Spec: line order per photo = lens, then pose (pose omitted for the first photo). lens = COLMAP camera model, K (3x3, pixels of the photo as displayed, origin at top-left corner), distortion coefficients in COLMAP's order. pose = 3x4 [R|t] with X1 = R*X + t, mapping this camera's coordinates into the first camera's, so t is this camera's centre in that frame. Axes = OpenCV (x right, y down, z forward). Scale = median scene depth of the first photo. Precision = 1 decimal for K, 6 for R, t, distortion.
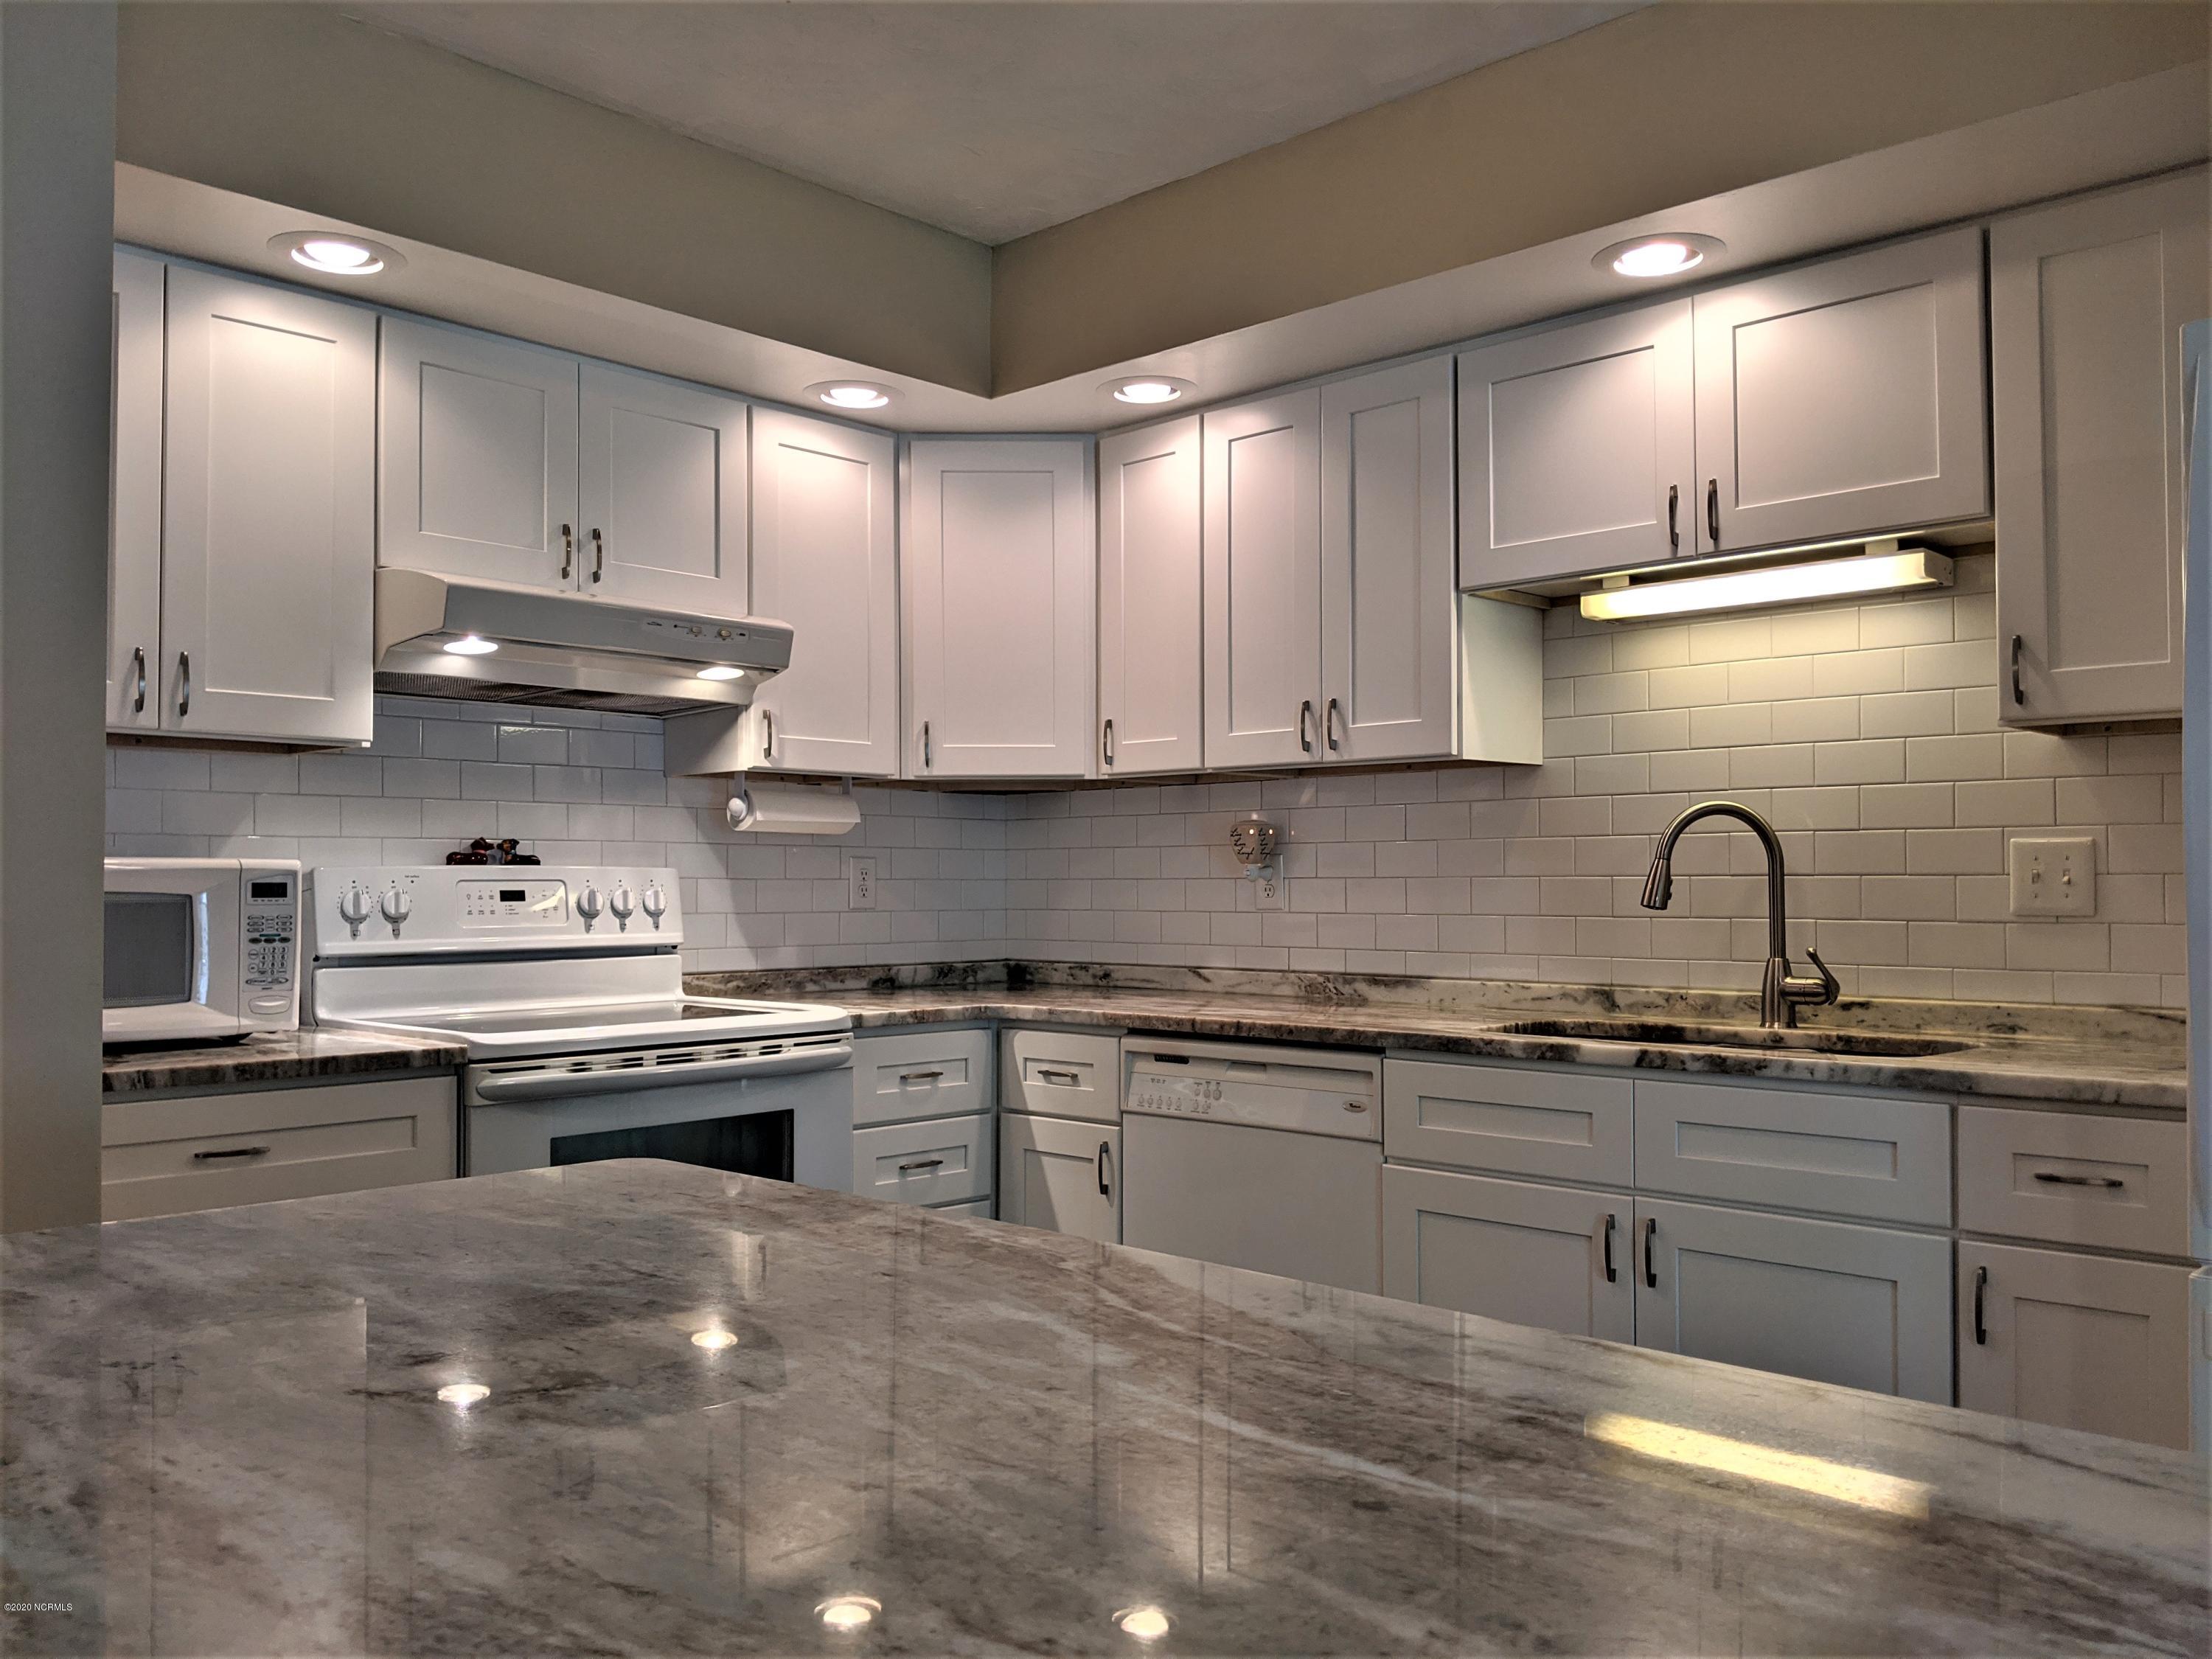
lens RADIAL K [[1768.8, 0, 1165.4], [0, 1768.8, 832.7], [0, 0, 1]] dist [0.059529, -0.082698]
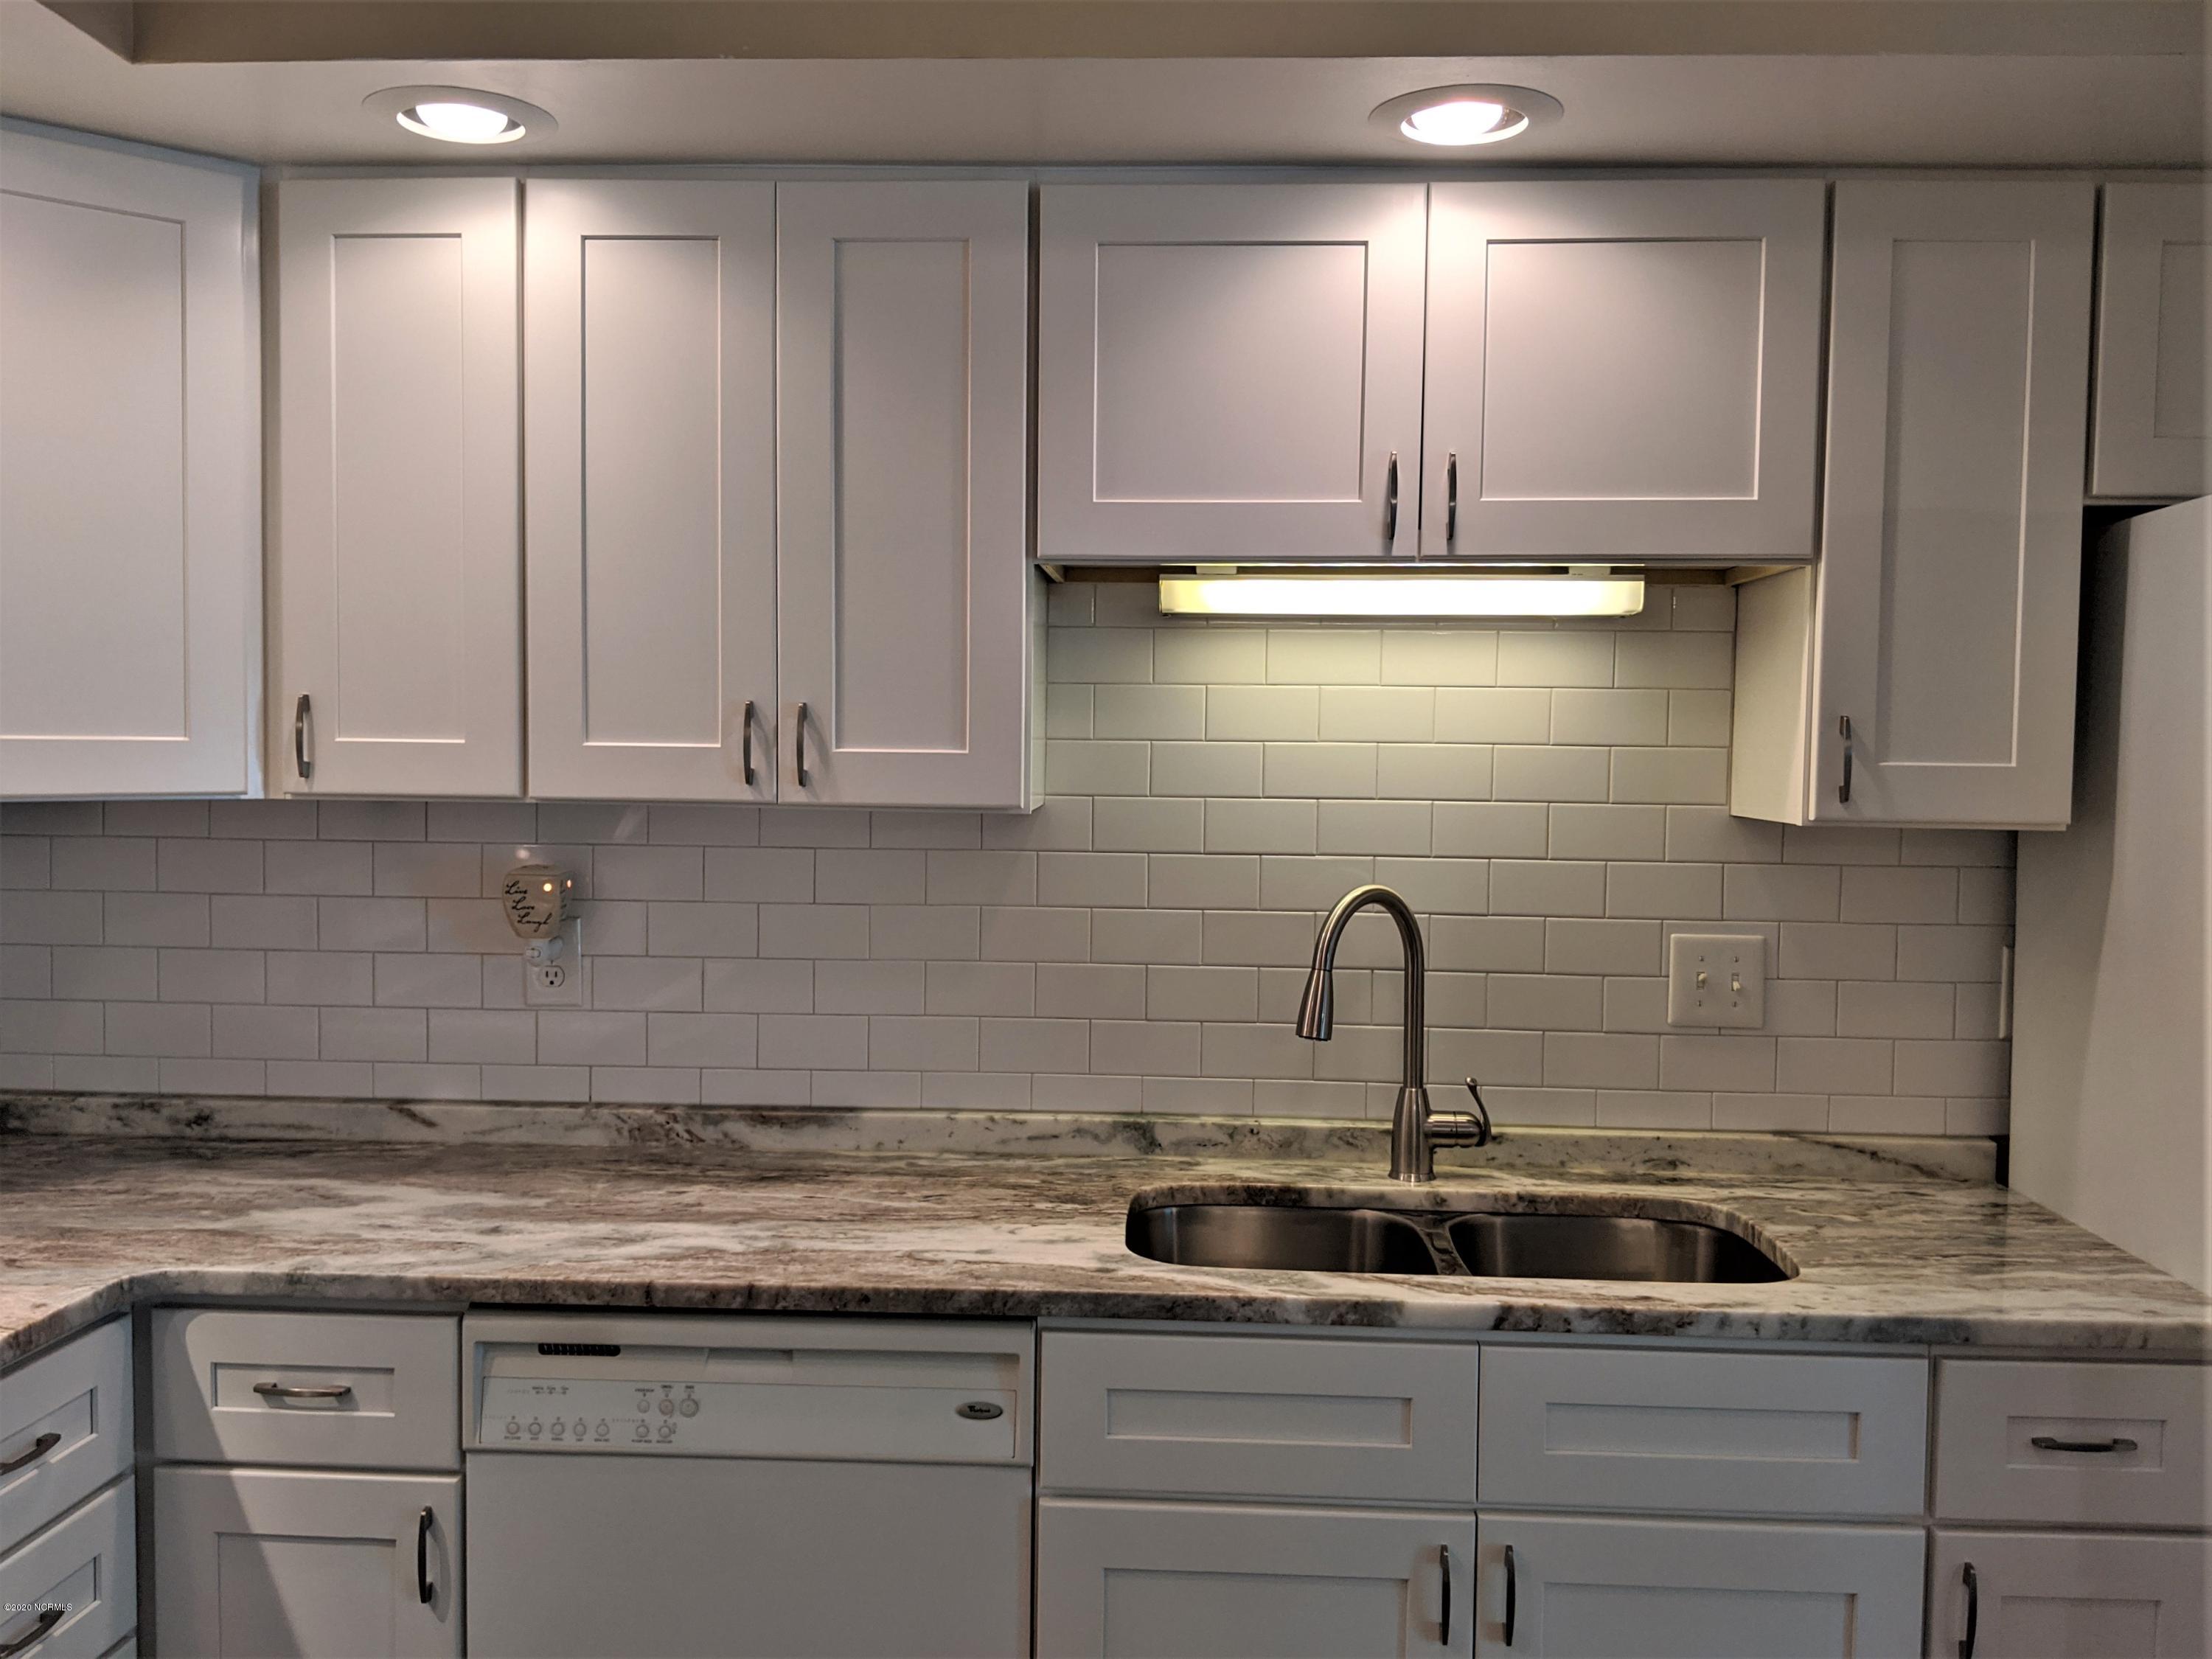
lens RADIAL K [[1768.8, 0, 1099.0], [0, 1768.8, 815.4], [0, 0, 1]] dist [0.059529, -0.082698]
pose [[0.770656, -0.007329, 0.637209, -0.242168], [-0.036430, 0.997792, 0.055534, -0.082422], [-0.636209, -0.066011, 0.768688, 0.502701]]
